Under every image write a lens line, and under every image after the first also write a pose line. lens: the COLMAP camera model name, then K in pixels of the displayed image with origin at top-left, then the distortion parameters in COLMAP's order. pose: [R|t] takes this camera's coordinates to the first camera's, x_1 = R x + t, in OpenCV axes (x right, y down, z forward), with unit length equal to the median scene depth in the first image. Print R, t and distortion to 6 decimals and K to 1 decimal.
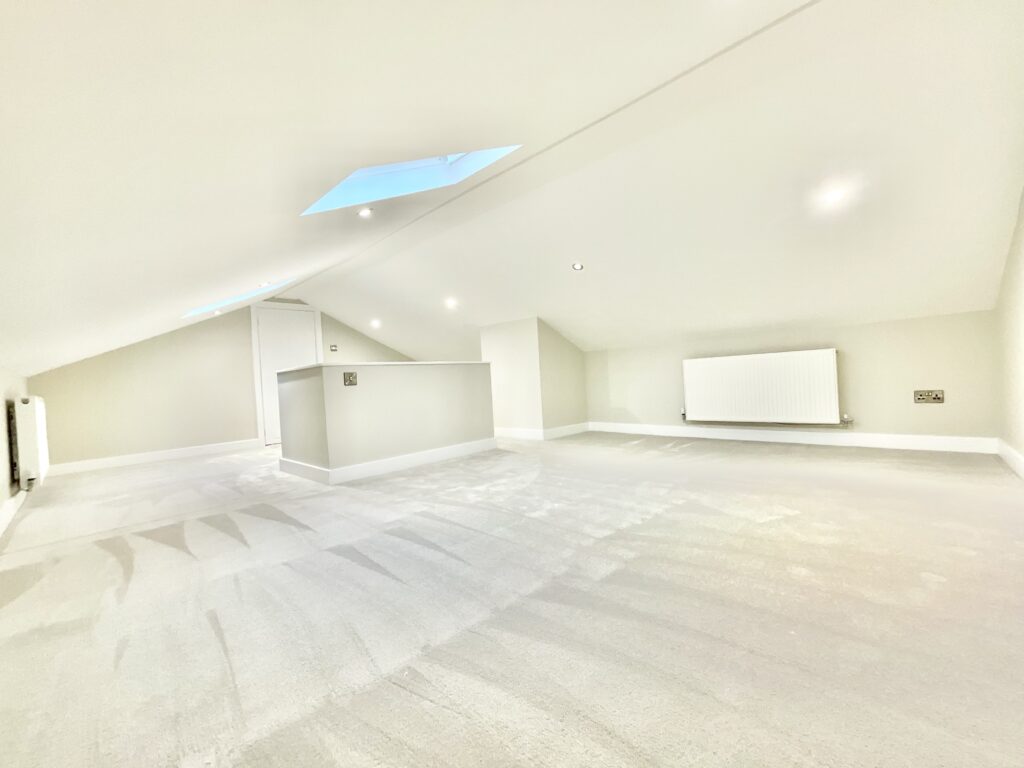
lens RADIAL K [[416.0, 0, 505.0], [0, 416.0, 384.9], [0, 0, 1]] dist [0.001901, 0.000714]
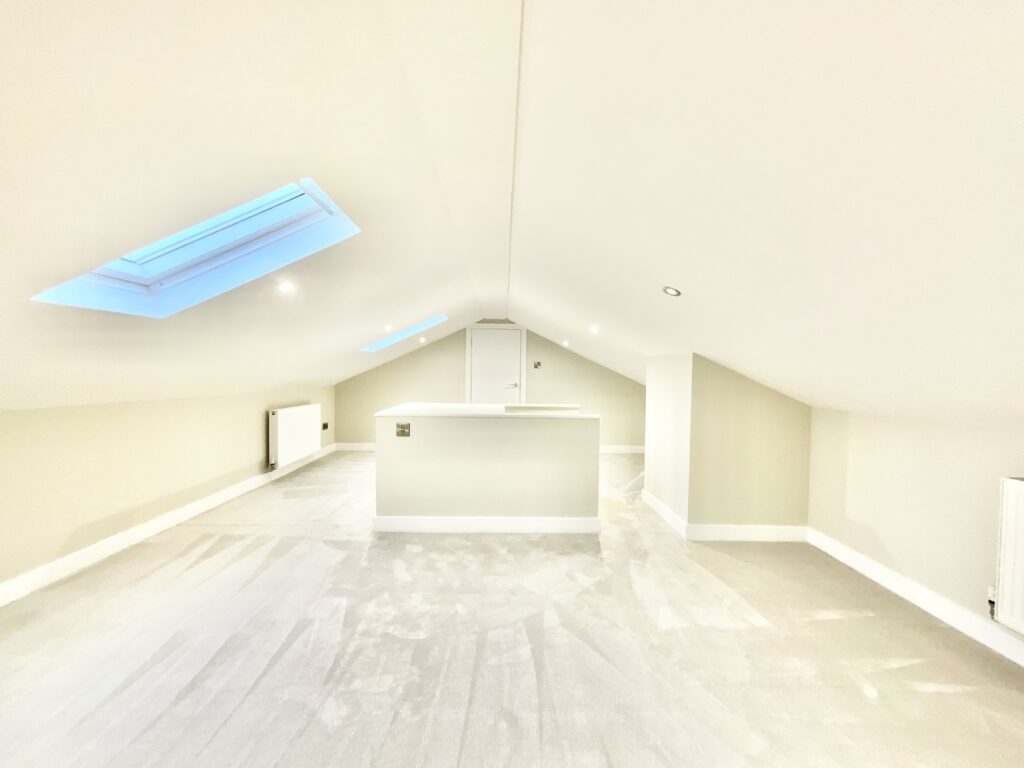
lens RADIAL K [[416.0, 0, 512.0], [0, 416.0, 381.1], [0, 0, 1]] dist [0.001901, 0.000714]
pose [[0.715353, 0.082320, -0.693898, 0.434777], [-0.062187, 0.996596, 0.054121, -0.176806], [0.695991, 0.004435, 0.718037, 0.417574]]
